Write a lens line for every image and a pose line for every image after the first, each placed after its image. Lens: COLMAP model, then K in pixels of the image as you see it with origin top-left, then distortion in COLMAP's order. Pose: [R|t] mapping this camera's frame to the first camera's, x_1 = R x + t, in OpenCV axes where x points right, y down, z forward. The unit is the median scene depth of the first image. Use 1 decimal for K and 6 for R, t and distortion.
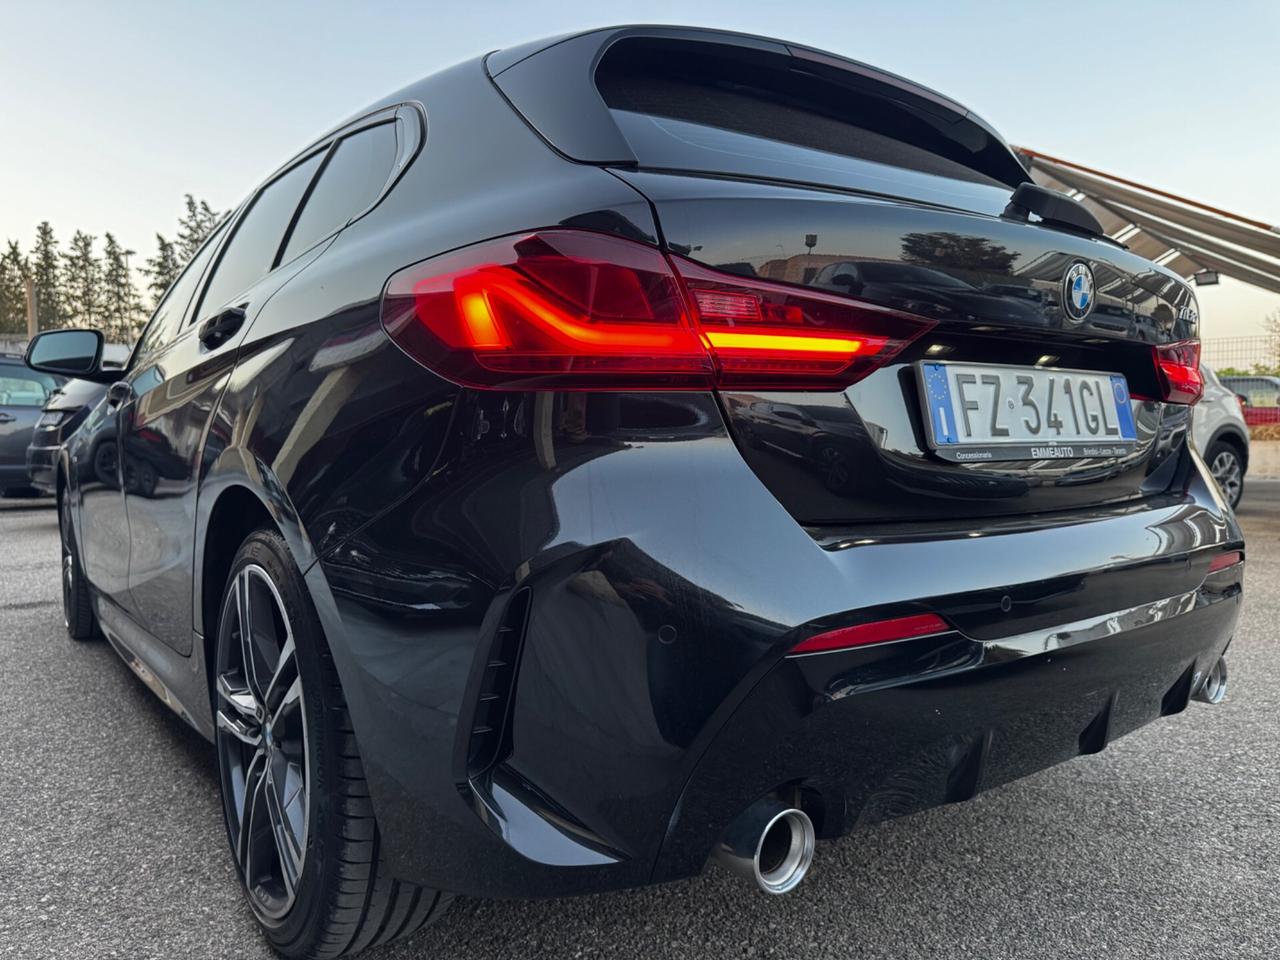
lens RADIAL K [[920.1, 0, 635.1], [0, 920.1, 480.7], [0, 0, 1]] dist [-0.002914, 0.000077]
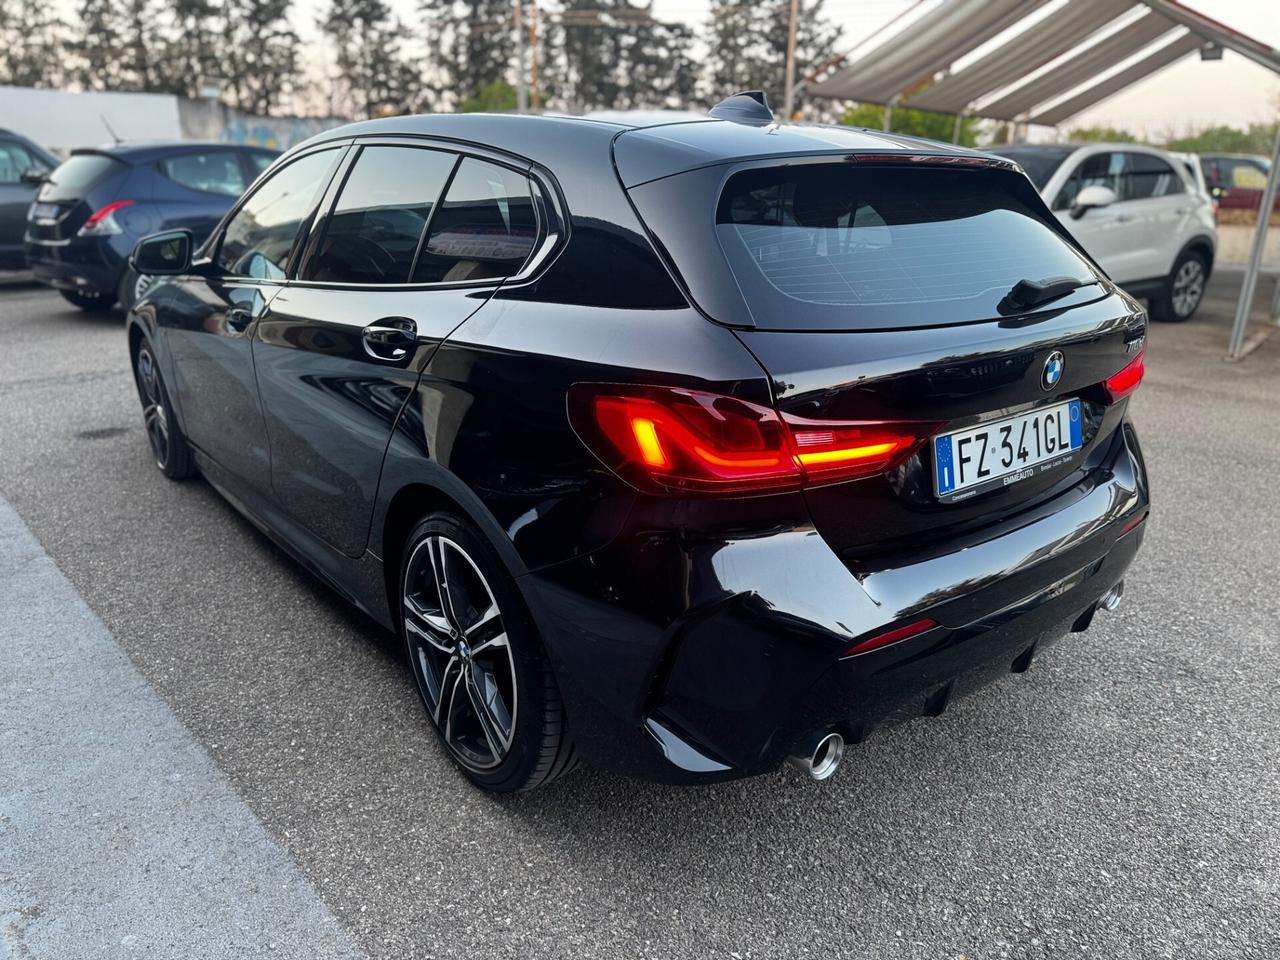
lens RADIAL K [[917.2, 0, 635.8], [0, 917.2, 479.6], [0, 0, 1]] dist [0.021385, -0.021162]
pose [[0.999259, 0.005537, 0.038094, -0.175529], [-0.015817, 0.961269, 0.275159, -0.377508], [-0.035095, -0.275557, 0.960644, -0.317133]]
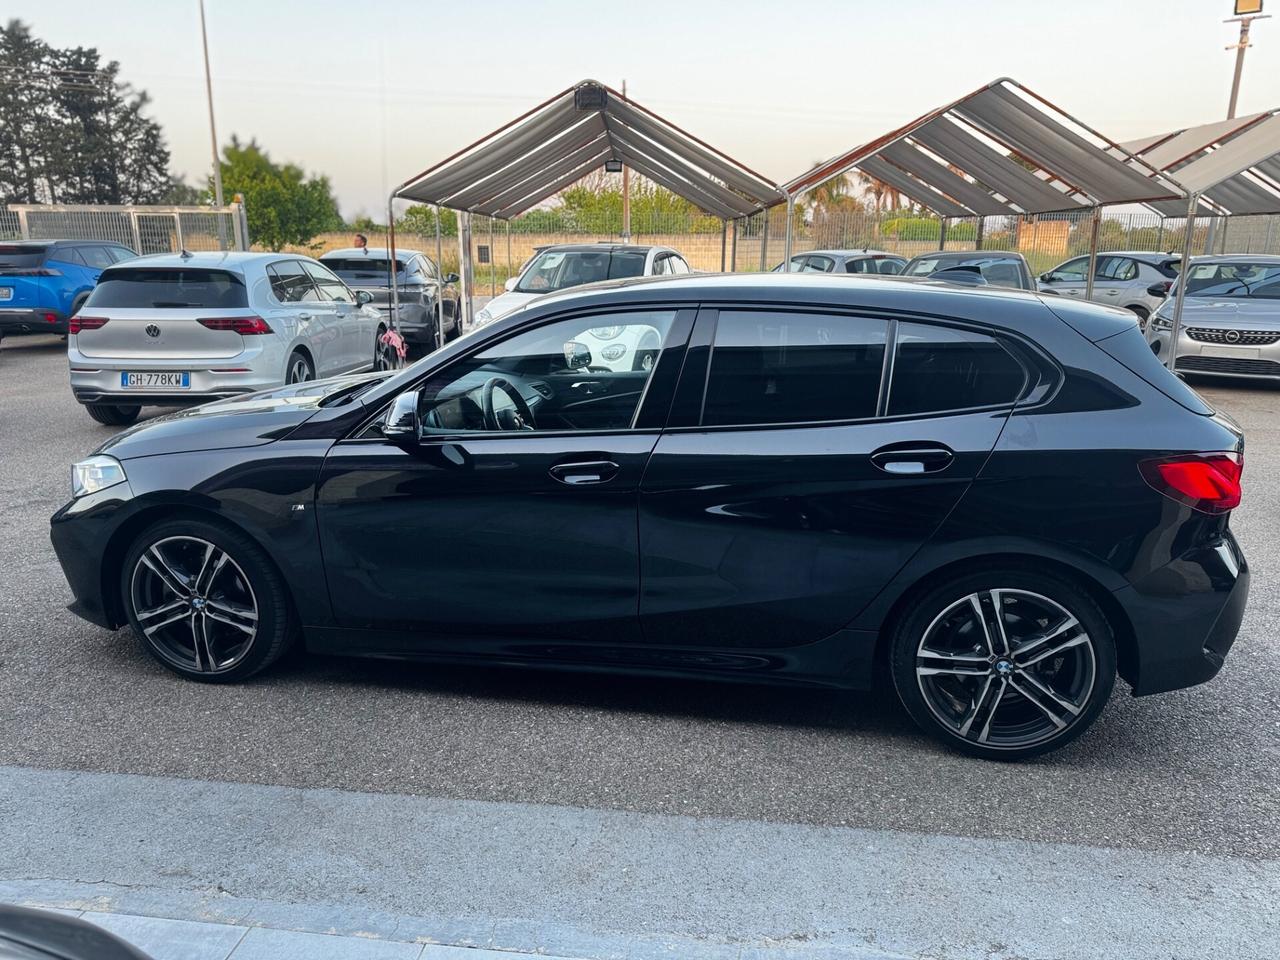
lens RADIAL K [[917.2, 0, 635.8], [0, 917.2, 479.6], [0, 0, 1]] dist [0.021385, -0.021162]
pose [[0.743081, -0.157544, 0.650393, -2.187901], [0.021618, 0.977037, 0.211968, -0.562244], [-0.668852, -0.143450, 0.729424, 0.117693]]
